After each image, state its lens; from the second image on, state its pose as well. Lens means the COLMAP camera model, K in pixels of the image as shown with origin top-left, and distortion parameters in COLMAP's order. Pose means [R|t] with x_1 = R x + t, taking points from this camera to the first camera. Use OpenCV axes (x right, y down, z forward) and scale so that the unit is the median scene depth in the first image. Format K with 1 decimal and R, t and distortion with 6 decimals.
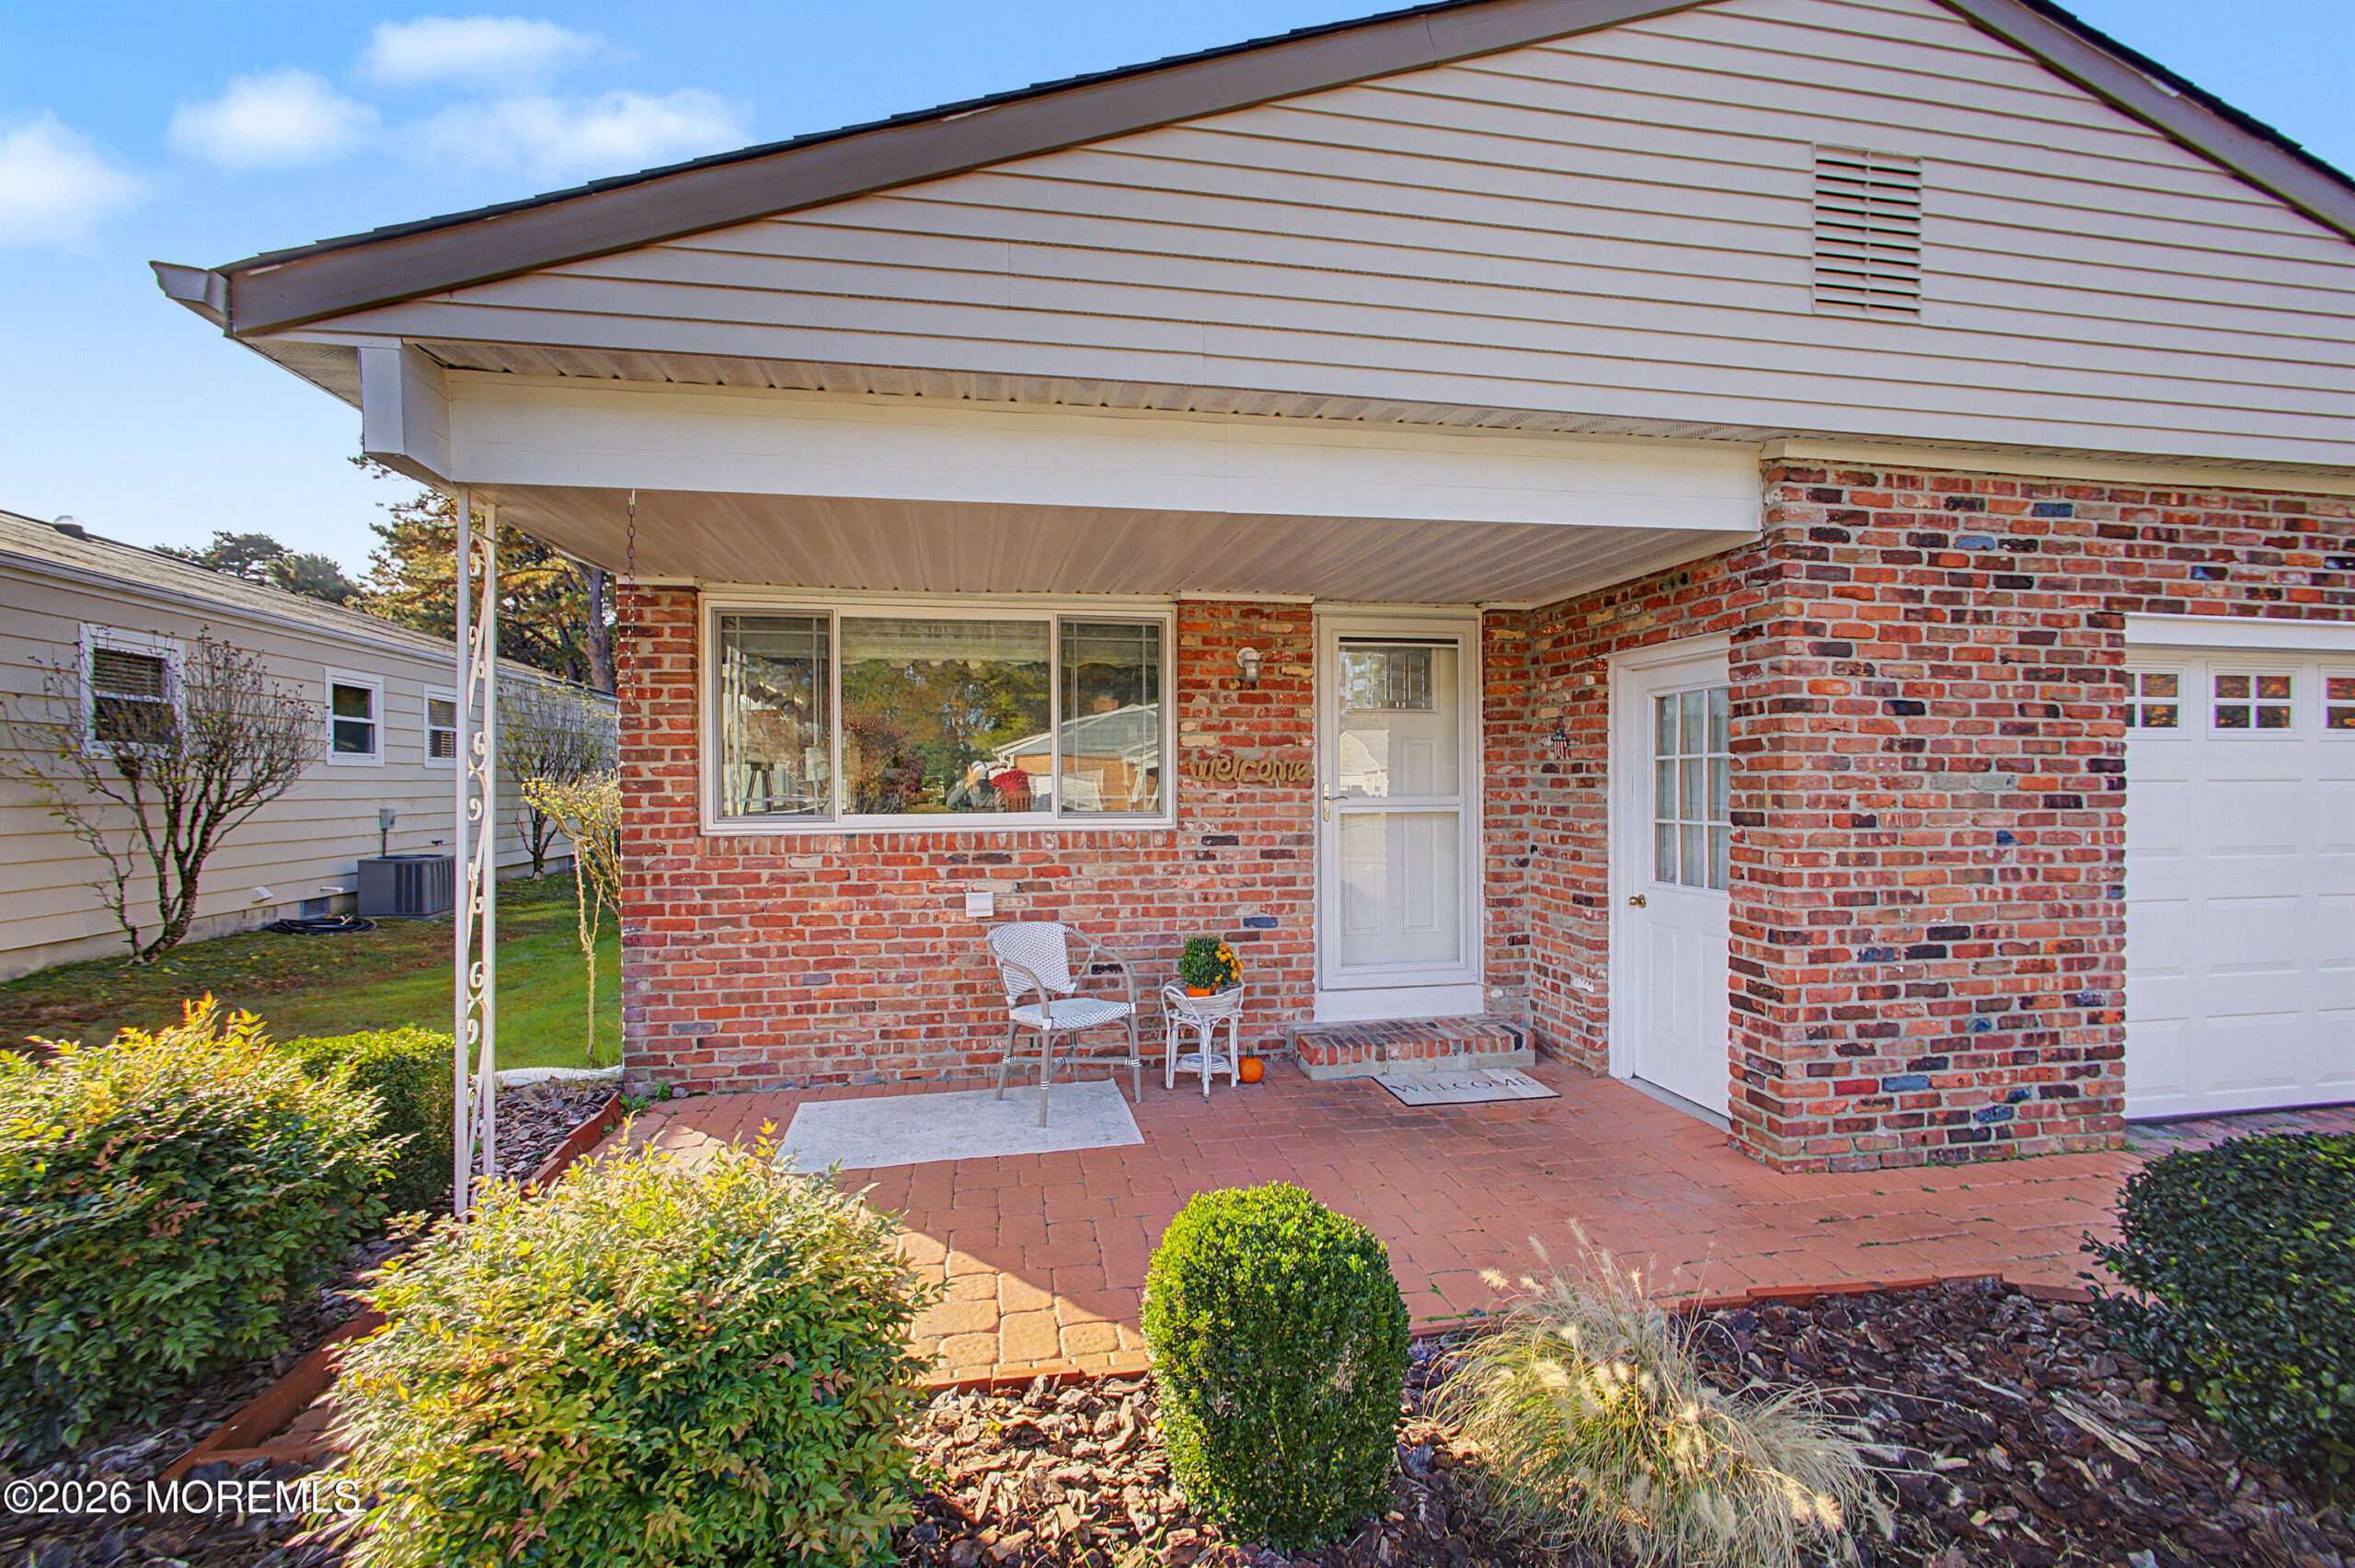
lens RADIAL K [[1106.4, 0, 1179.0], [0, 1106.4, 786.5], [0, 0, 1]] dist [-0.011034, 0.000093]
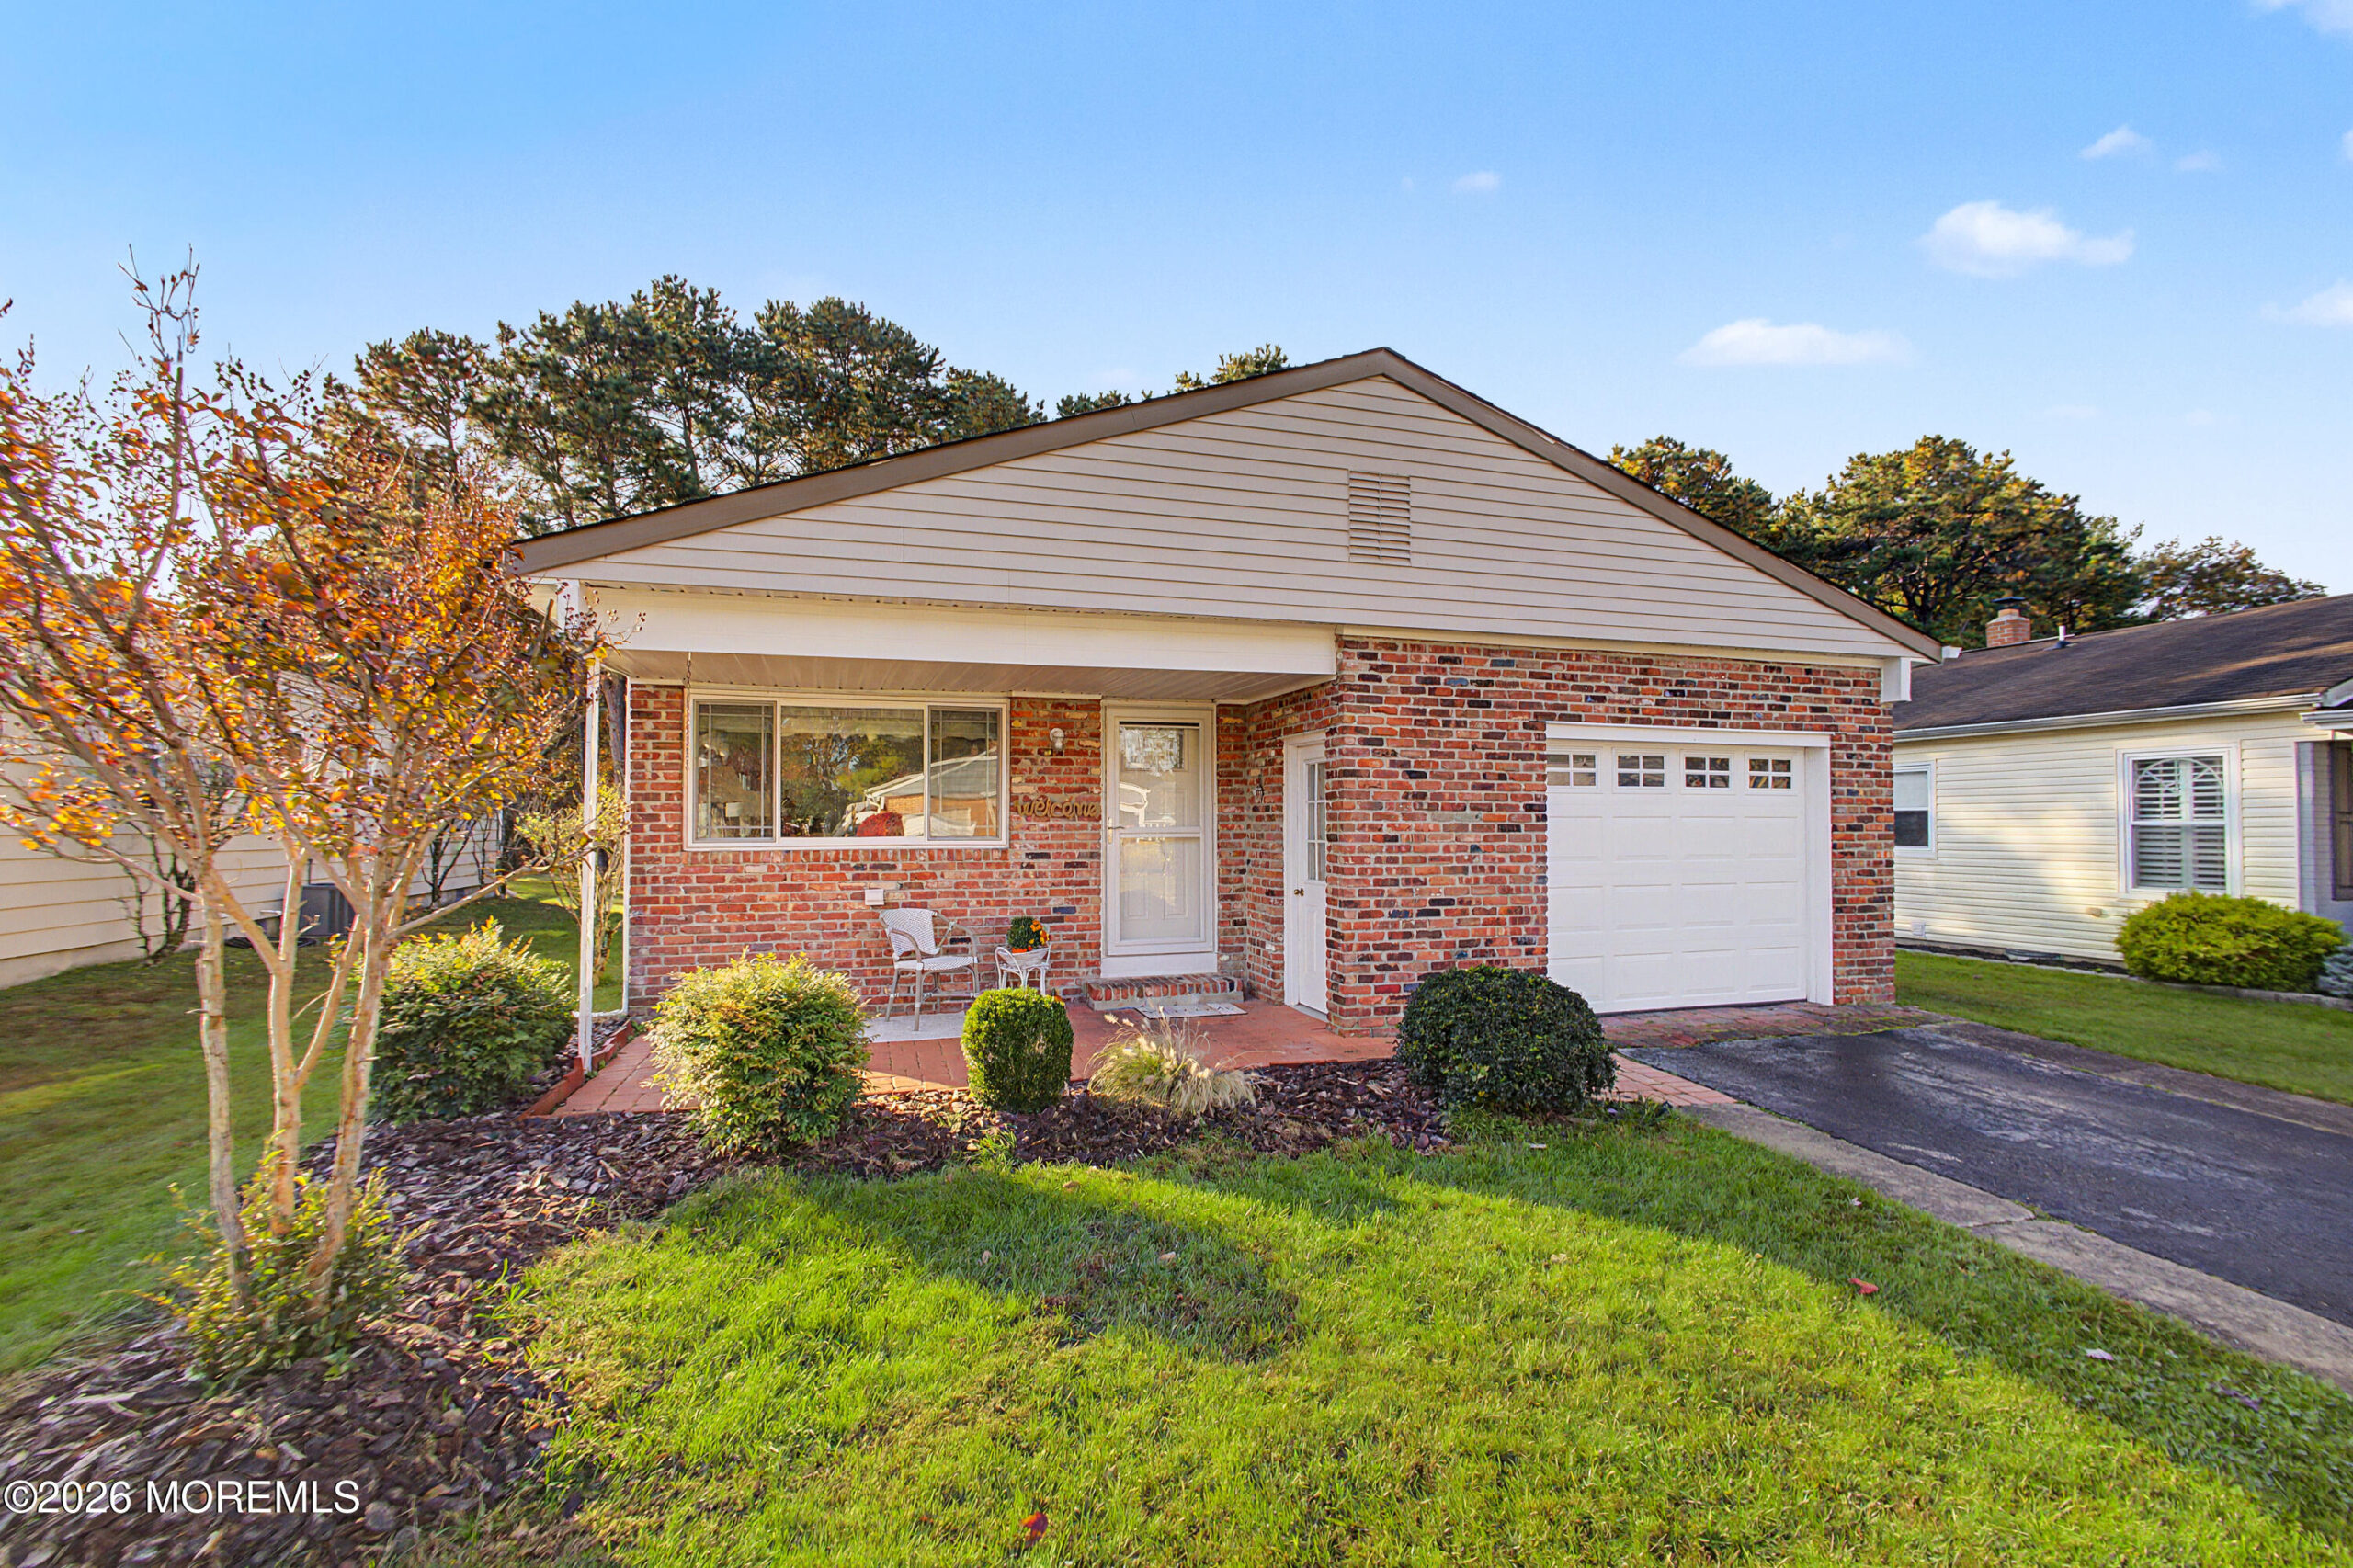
lens RADIAL K [[1032.5, 0, 1174.2], [0, 1032.5, 800.7], [0, 0, 1]] dist [0.003609, 0.001413]
pose [[0.992378, 0.005170, 0.123123, 0.055411], [-0.002092, 0.999682, -0.025117, 0.010480], [-0.123214, 0.024668, 0.992074, -0.487125]]
